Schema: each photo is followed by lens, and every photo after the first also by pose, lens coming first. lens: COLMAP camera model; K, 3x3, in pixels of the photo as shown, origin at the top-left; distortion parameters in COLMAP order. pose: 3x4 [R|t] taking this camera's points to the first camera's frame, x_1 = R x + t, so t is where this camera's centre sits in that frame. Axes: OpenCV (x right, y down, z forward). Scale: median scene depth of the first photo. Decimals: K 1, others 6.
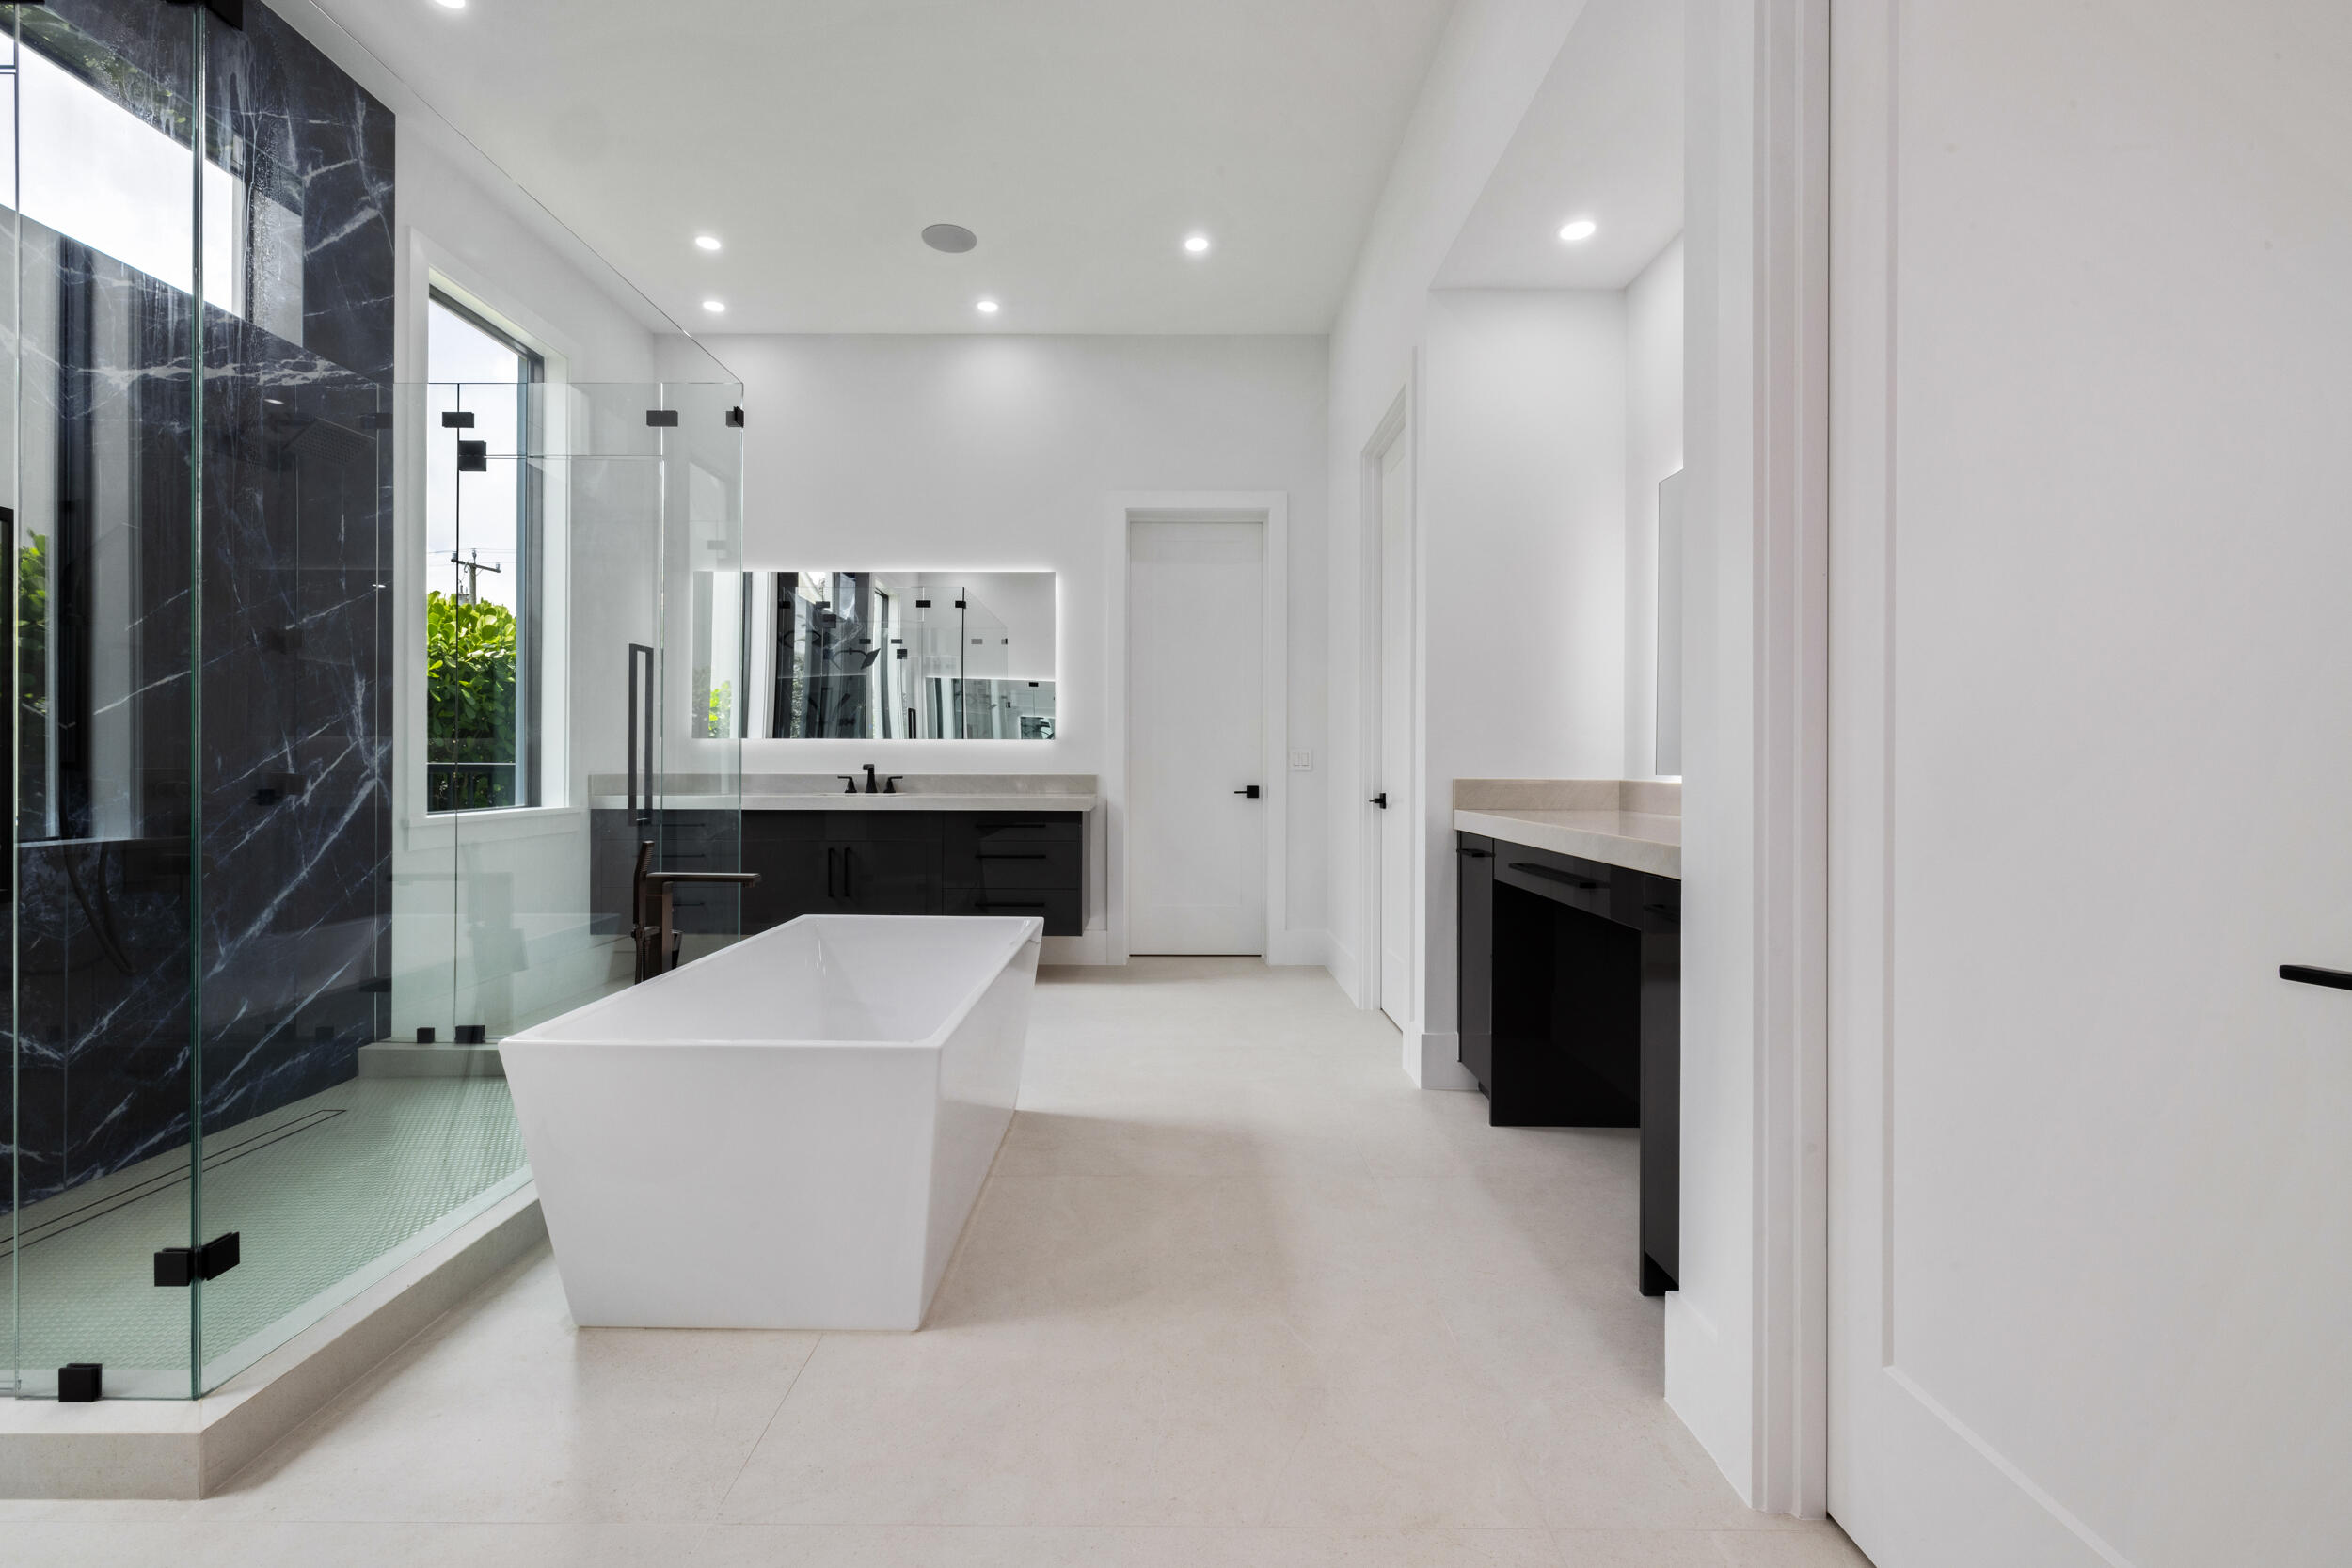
lens RADIAL K [[984.8, 0, 1164.5], [0, 984.8, 764.8], [0, 0, 1]] dist [-0.003455, 0.000424]
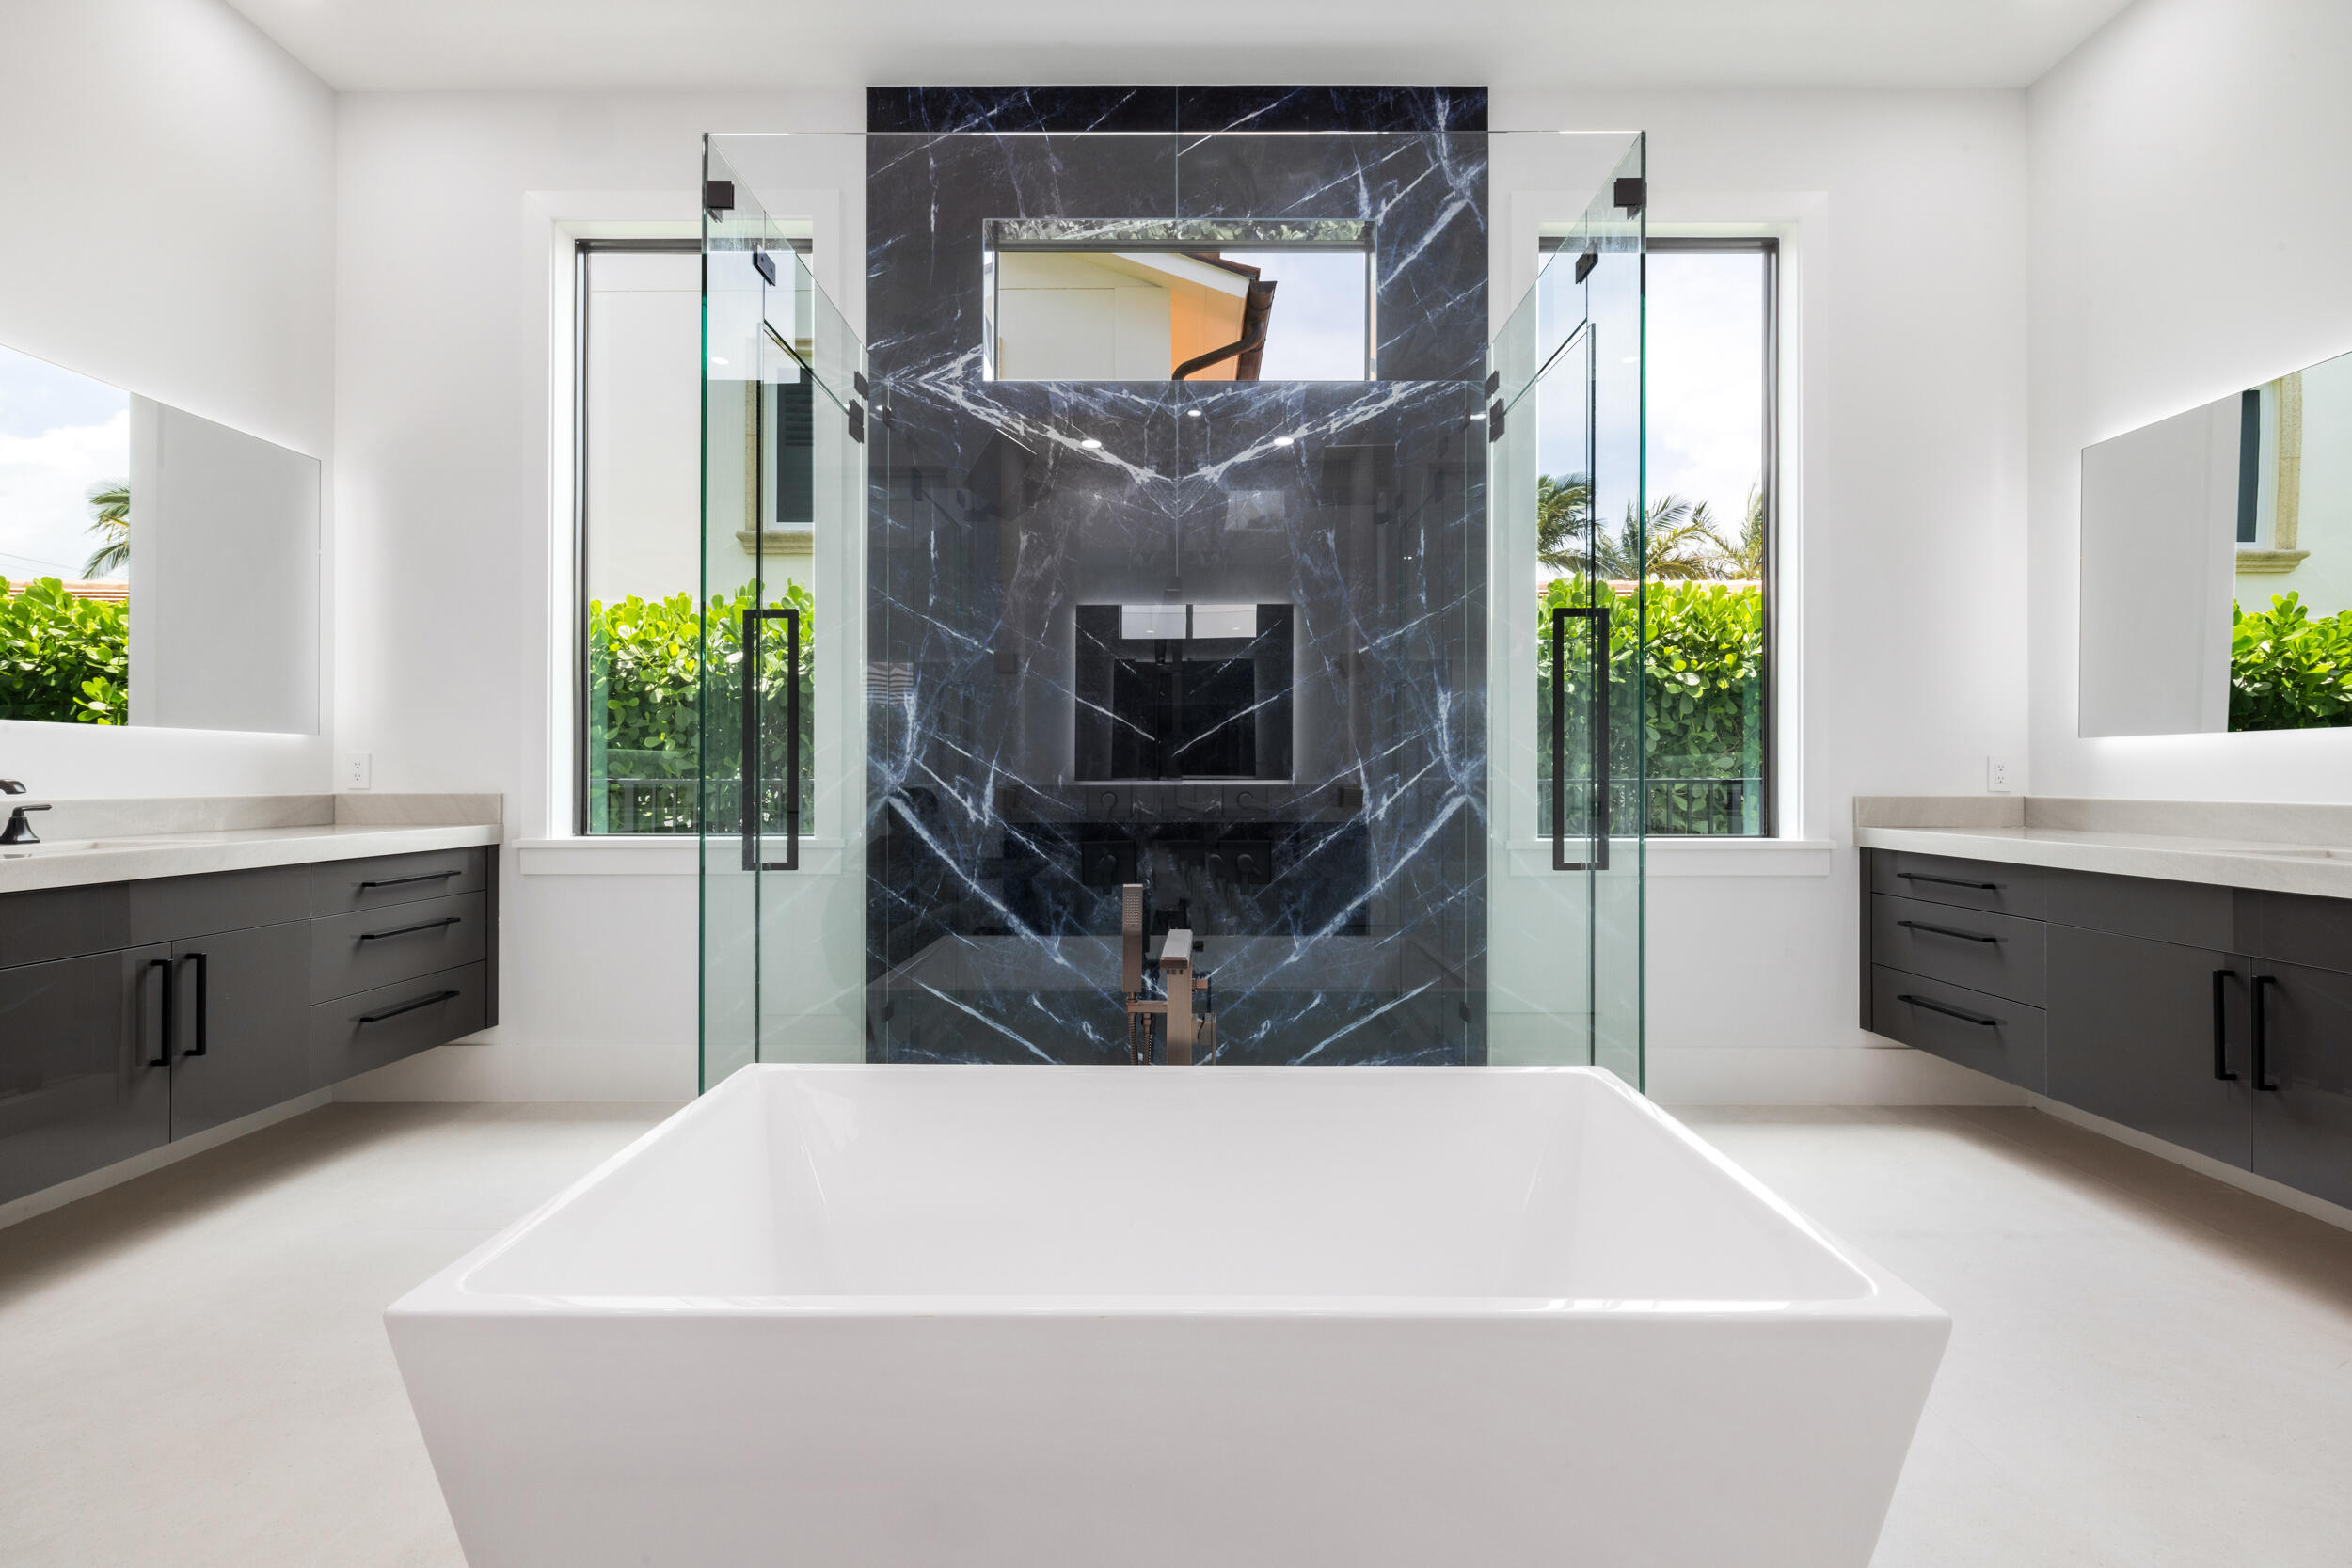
lens RADIAL K [[967.6, 0, 1180.0], [0, 967.6, 775.7], [0, 0, 1]] dist [-0.005021, -0.000447]
pose [[0.005778, -0.002171, -0.999981, 0.136825], [-0.002996, 0.999993, -0.002188, -0.002073], [0.999979, 0.003009, 0.005772, 0.732307]]
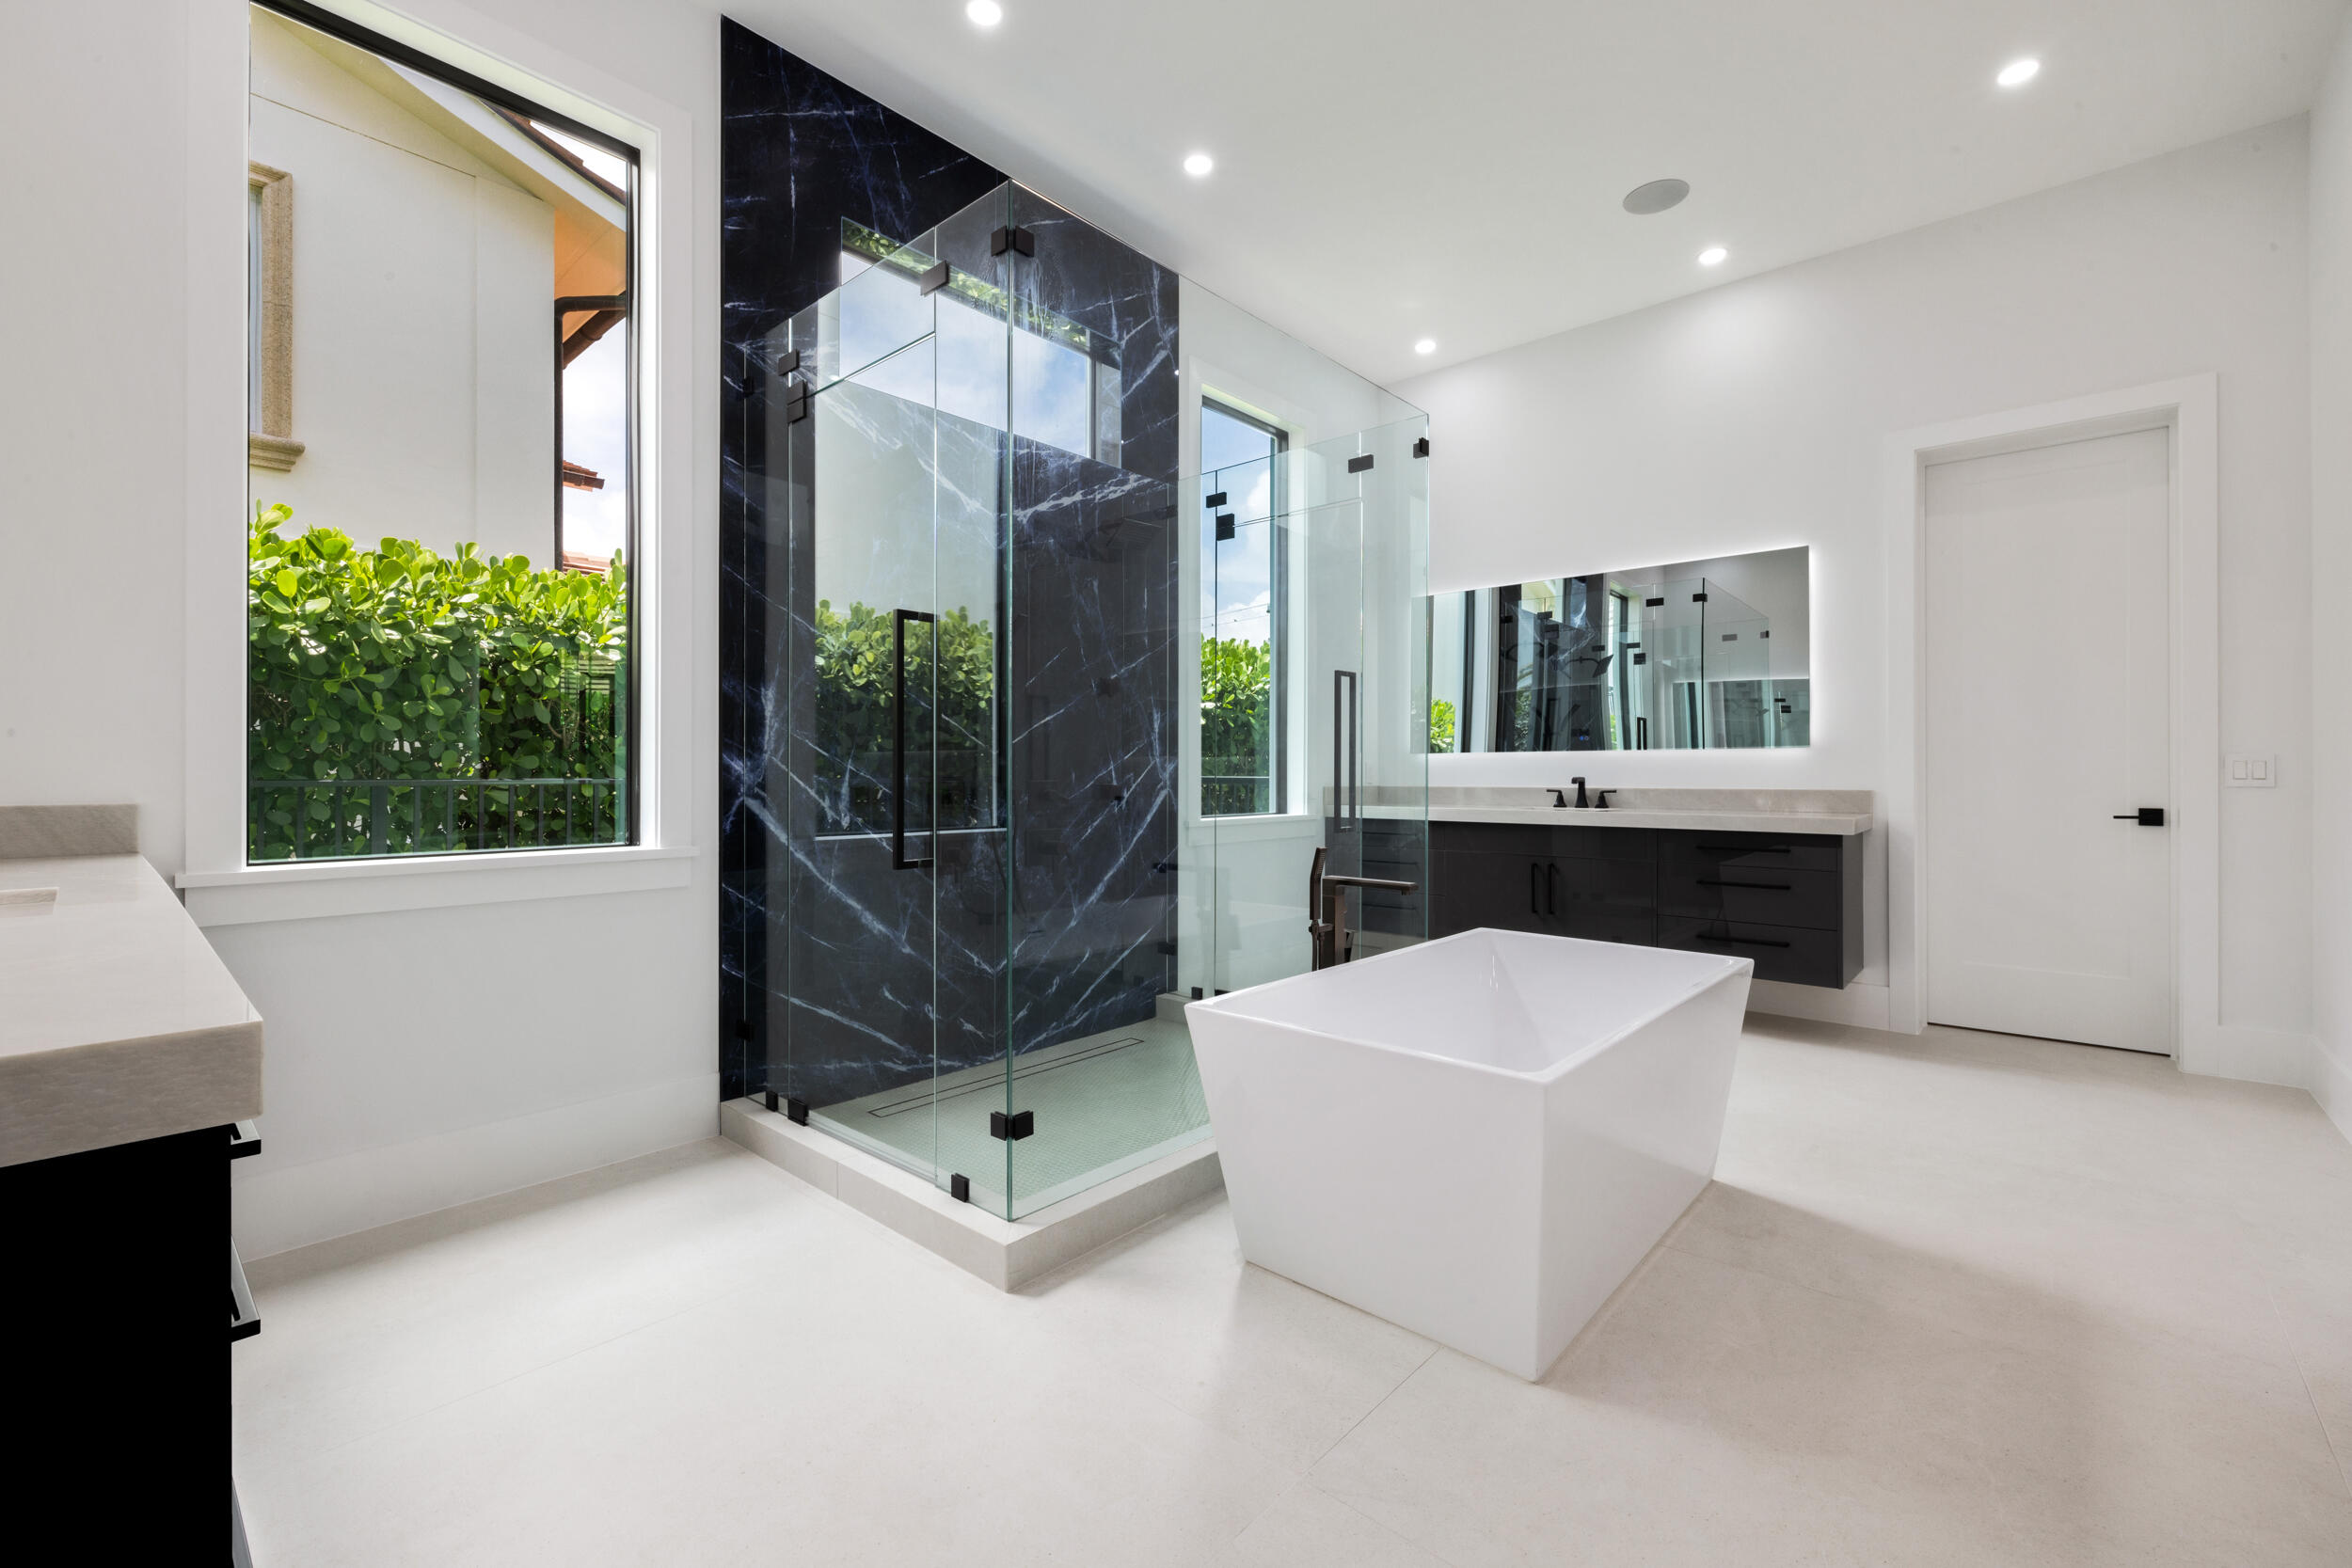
lens RADIAL K [[984.8, 0, 1169.1], [0, 984.8, 772.9], [0, 0, 1]] dist [-0.003455, 0.000424]
pose [[0.742794, -0.003533, -0.669511, 0.068835], [0.000196, 0.999987, -0.005059, -0.000471], [0.669521, 0.003626, 0.742785, 0.039515]]
